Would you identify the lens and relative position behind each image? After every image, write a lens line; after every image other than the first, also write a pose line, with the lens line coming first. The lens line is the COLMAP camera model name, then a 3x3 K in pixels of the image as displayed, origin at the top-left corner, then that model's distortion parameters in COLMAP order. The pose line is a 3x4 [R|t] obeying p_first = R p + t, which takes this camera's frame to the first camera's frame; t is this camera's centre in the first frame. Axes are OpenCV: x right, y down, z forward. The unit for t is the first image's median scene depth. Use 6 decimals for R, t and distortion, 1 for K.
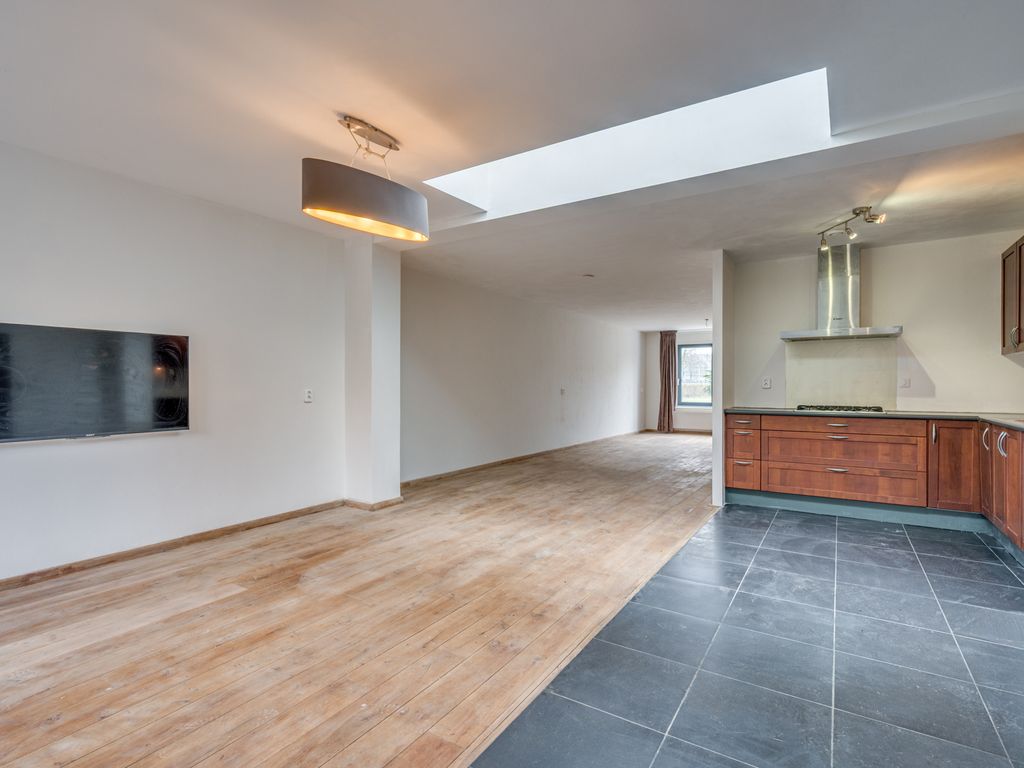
lens RADIAL K [[511.3, 0, 529.2], [0, 511.3, 385.3], [0, 0, 1]] dist [-0.000387, -0.000154]
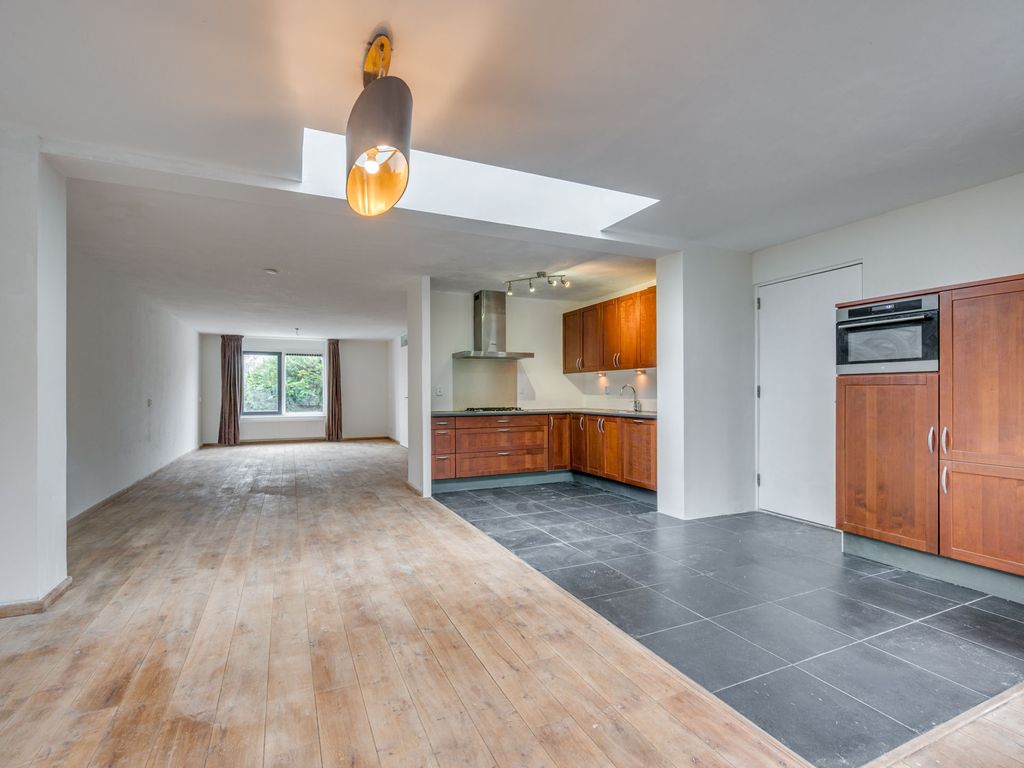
lens RADIAL K [[484.0, 0, 509.7], [0, 484.0, 392.5], [0, 0, 1]] dist [-0.000823, -0.000208]
pose [[0.555166, -0.003517, 0.831732, -0.514651], [0.006204, 0.999981, 0.000087, -0.000317], [-0.831716, 0.005112, 0.555178, 0.277068]]
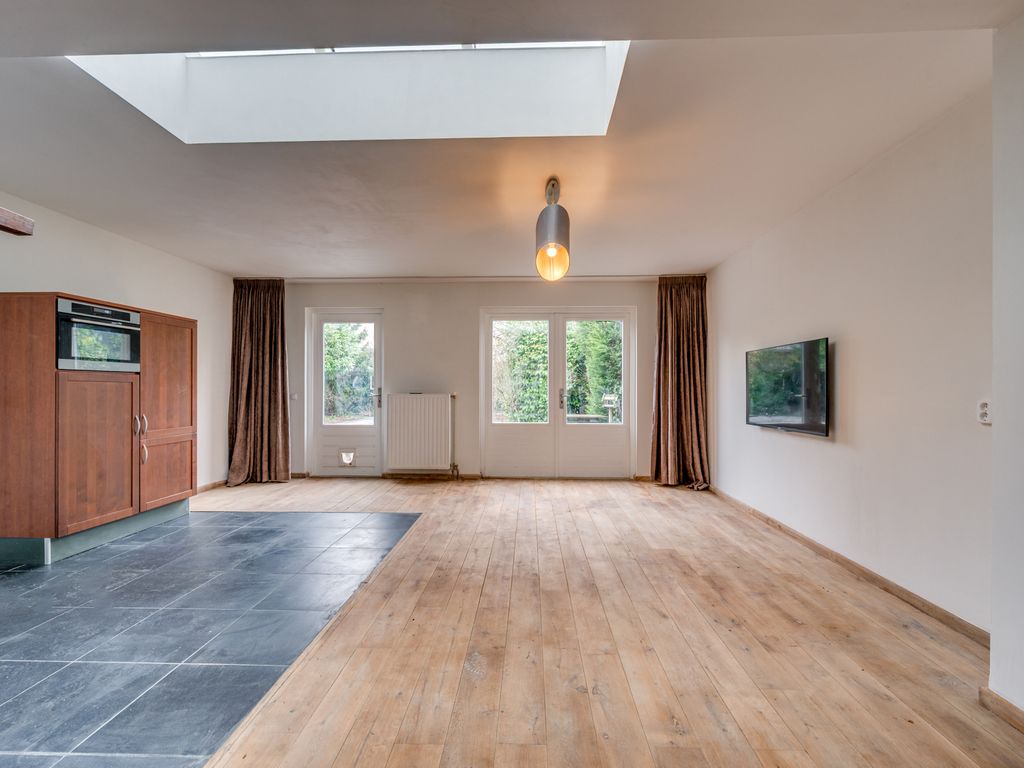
lens RADIAL K [[446.3, 0, 513.1], [0, 446.3, 388.7], [0, 0, 1]] dist [-0.001208, -0.000415]
pose [[-0.873355, -0.002870, -0.487075, 0.207061], [-0.004543, 0.999987, 0.002253, -0.002218], [0.487062, 0.004181, -0.873357, 1.238075]]
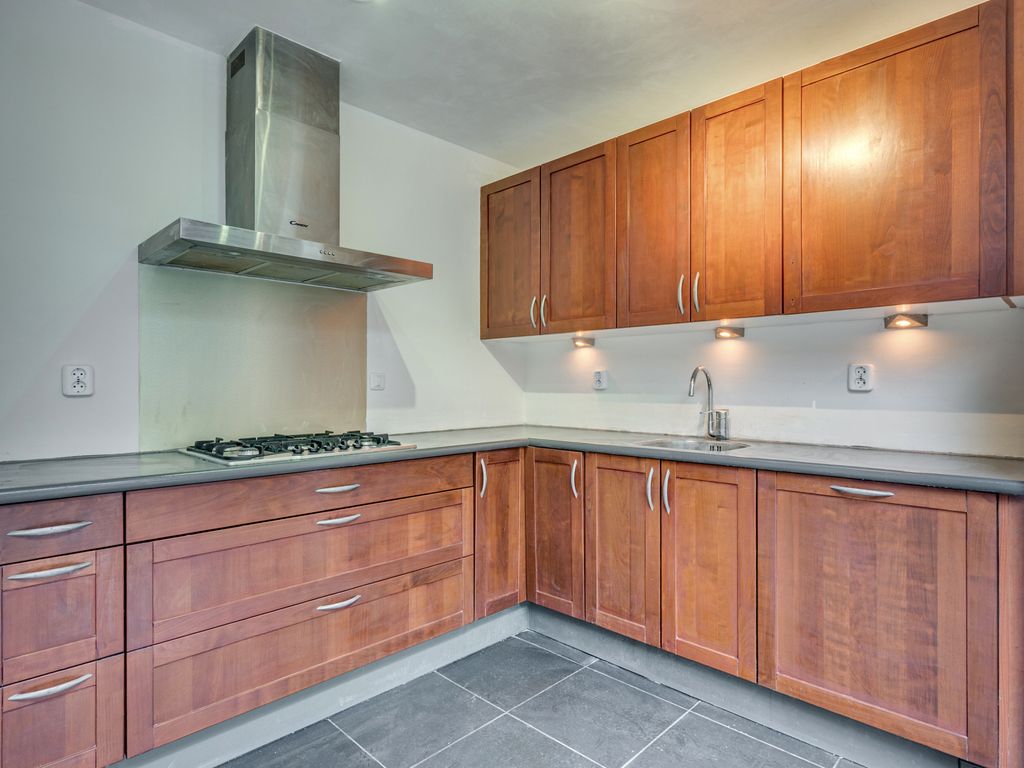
lens RADIAL K [[574.8, 0, 512.0], [0, 574.8, 384.0], [0, 0, 1]] dist [-0.002885, -0.000569]
pose [[0.230952, 0.000695, 0.972965, 0.222216], [0.002452, 0.999996, -0.001297, -0.001021], [-0.972962, 0.002685, 0.230950, 0.826632]]
